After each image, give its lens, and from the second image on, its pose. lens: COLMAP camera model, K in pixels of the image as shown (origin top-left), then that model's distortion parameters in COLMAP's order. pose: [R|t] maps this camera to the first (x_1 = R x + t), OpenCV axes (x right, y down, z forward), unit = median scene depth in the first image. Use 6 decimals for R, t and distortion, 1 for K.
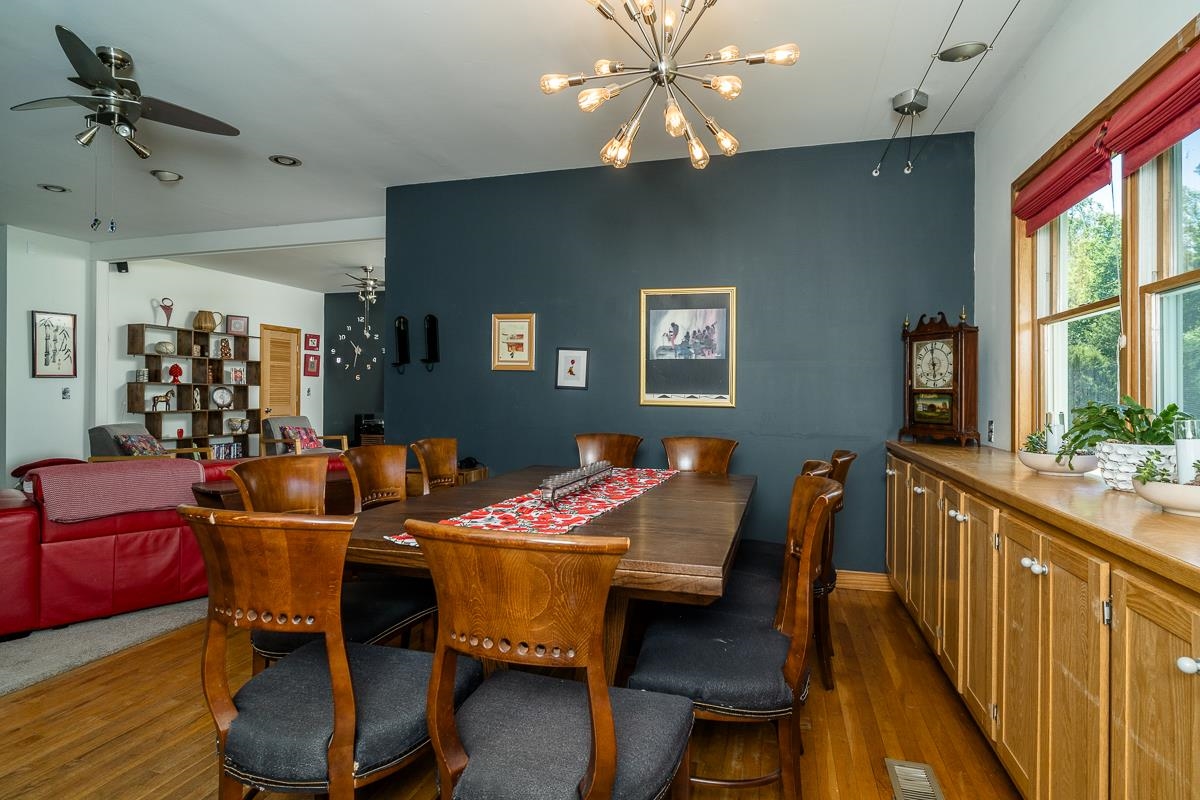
lens RADIAL K [[632.9, 0, 601.5], [0, 632.9, 397.5], [0, 0, 1]] dist [-0.006904, 0.000179]
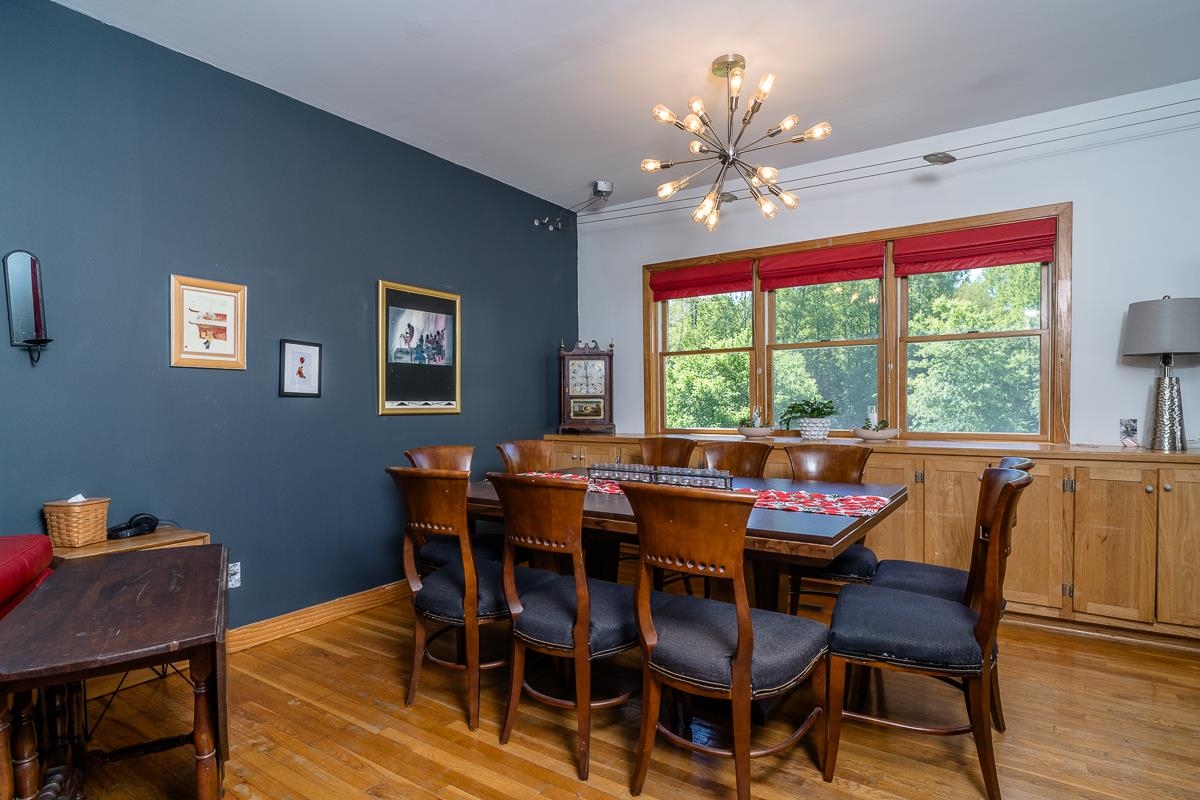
lens RADIAL K [[632.9, 0, 606.1], [0, 632.9, 401.4], [0, 0, 1]] dist [-0.006904, 0.000179]
pose [[0.307142, -0.019194, 0.951470, -0.673915], [-0.001146, 0.999788, 0.020539, -0.024316], [-0.951663, -0.007399, 0.307055, 0.444707]]
